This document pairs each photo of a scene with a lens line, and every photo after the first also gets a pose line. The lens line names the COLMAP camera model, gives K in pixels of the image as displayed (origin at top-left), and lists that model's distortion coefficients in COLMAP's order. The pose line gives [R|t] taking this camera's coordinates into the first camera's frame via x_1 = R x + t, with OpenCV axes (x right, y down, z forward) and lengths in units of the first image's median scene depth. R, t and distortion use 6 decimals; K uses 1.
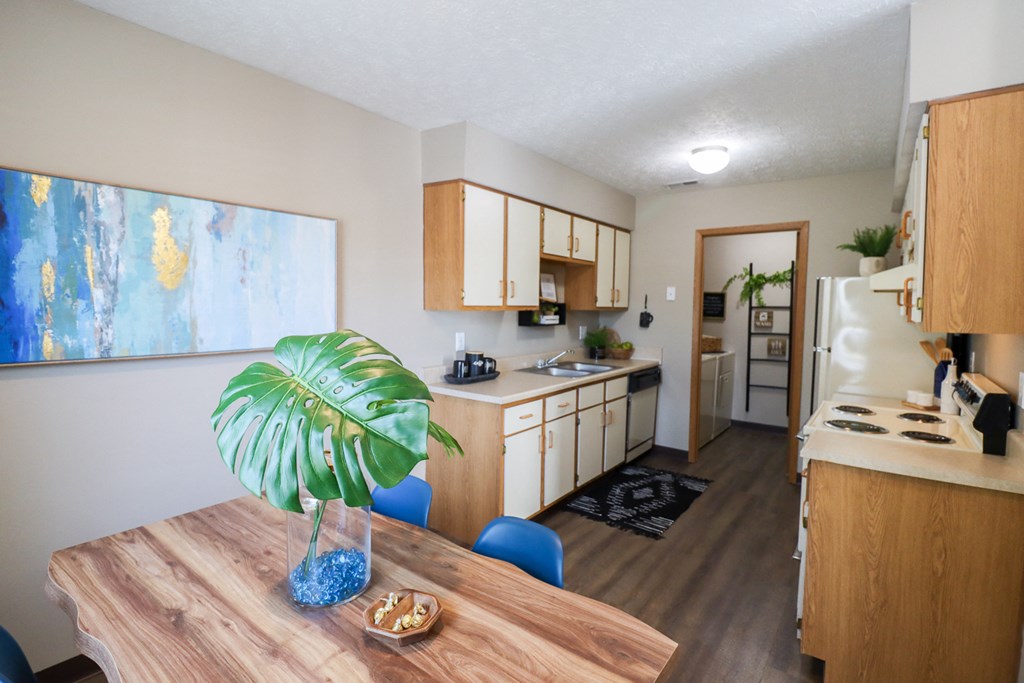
lens RADIAL K [[484.8, 0, 516.5], [0, 484.8, 336.2], [0, 0, 1]] dist [-0.027457, -0.000283]
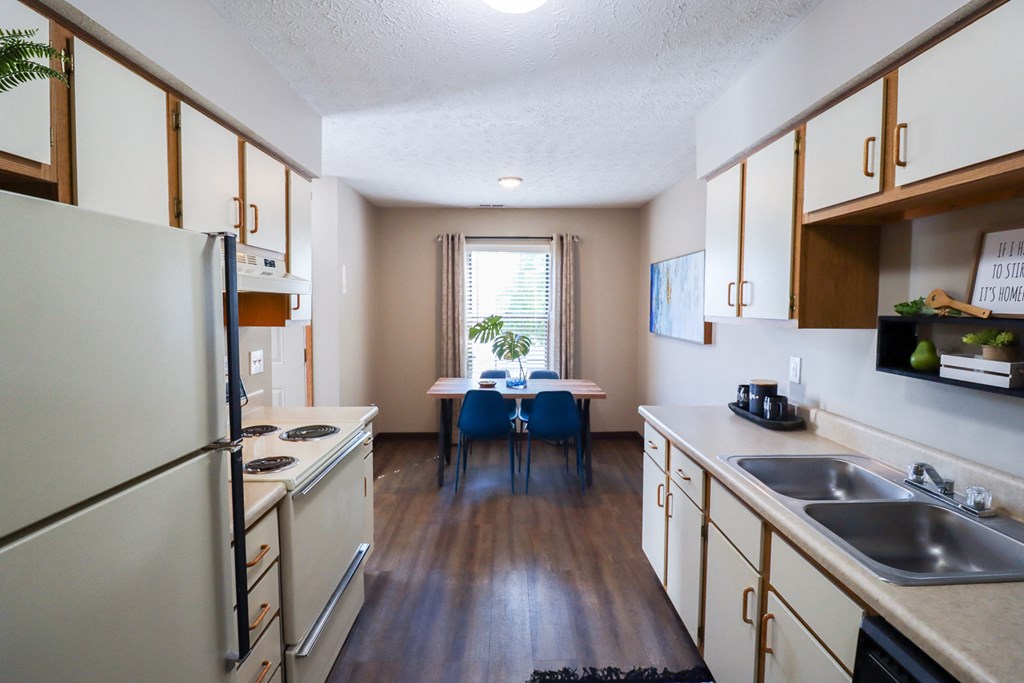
lens RADIAL K [[484.8, 0, 512.5], [0, 484.8, 339.1], [0, 0, 1]] dist [-0.027457, -0.000283]
pose [[-0.792795, 0.035069, -0.608479, 0.188541], [-0.047576, 0.991736, 0.119145, -0.028599], [0.607629, 0.123406, -0.784575, 0.388108]]
